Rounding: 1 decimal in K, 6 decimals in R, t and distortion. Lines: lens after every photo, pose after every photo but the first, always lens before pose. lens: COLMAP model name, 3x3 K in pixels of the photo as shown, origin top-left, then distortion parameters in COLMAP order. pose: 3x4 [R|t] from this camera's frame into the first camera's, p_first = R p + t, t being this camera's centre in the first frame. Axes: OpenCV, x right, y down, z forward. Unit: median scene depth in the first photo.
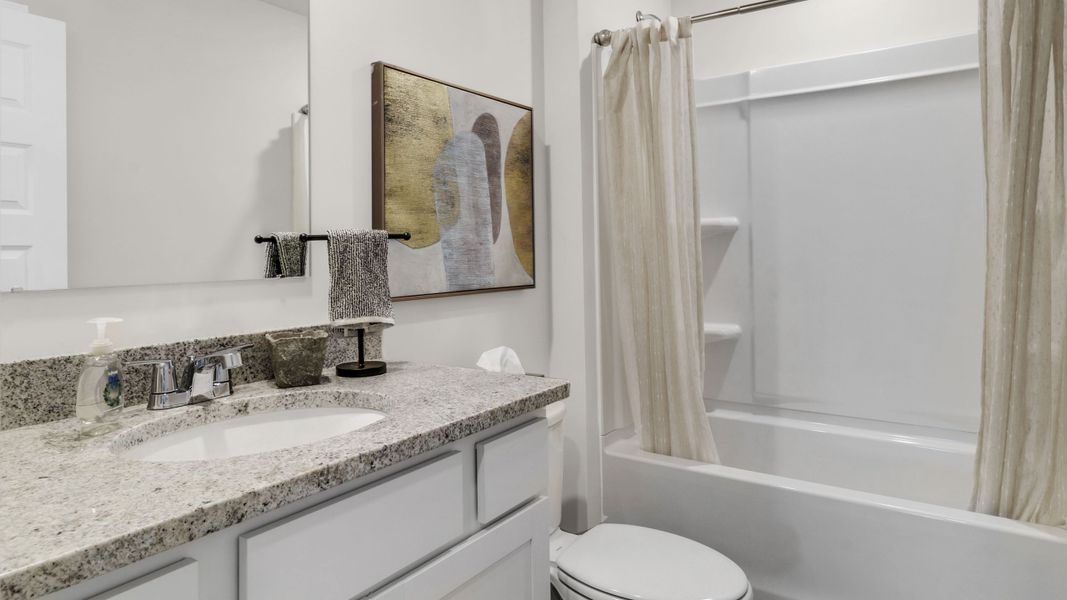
lens RADIAL K [[626.0, 0, 535.4], [0, 626.0, 236.3], [0, 0, 1]] dist [0.000127, 0.000720]
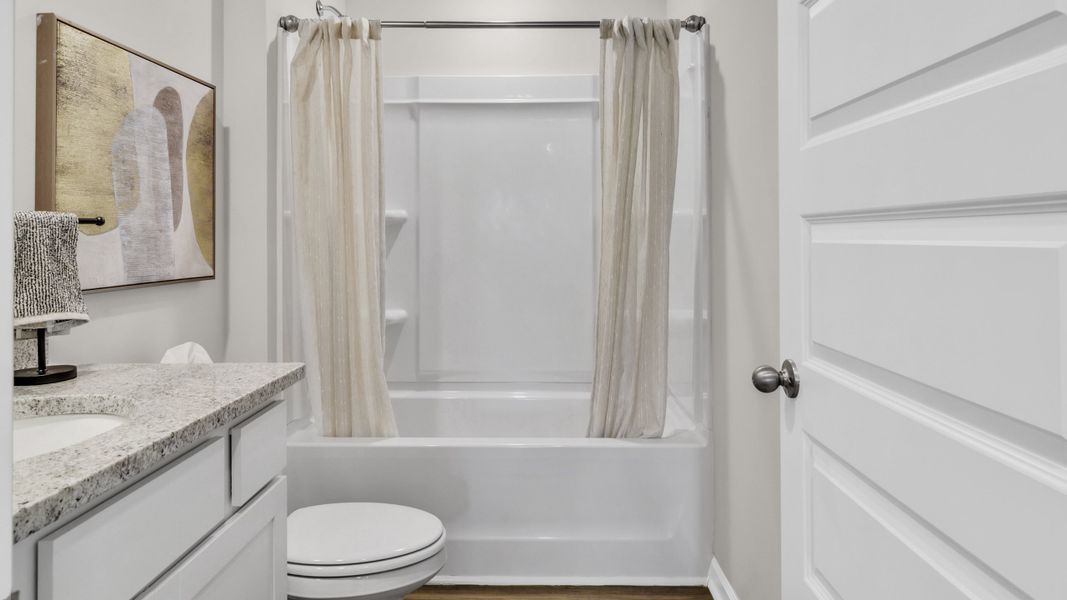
lens RADIAL K [[644.2, 0, 535.2], [0, 644.2, 229.2], [0, 0, 1]] dist [0.000597, 0.000057]
pose [[0.837448, 0.017169, 0.546247, -0.157988], [-0.019153, 0.999814, -0.002061, 0.001218], [-0.546181, -0.008736, 0.837622, -0.082849]]
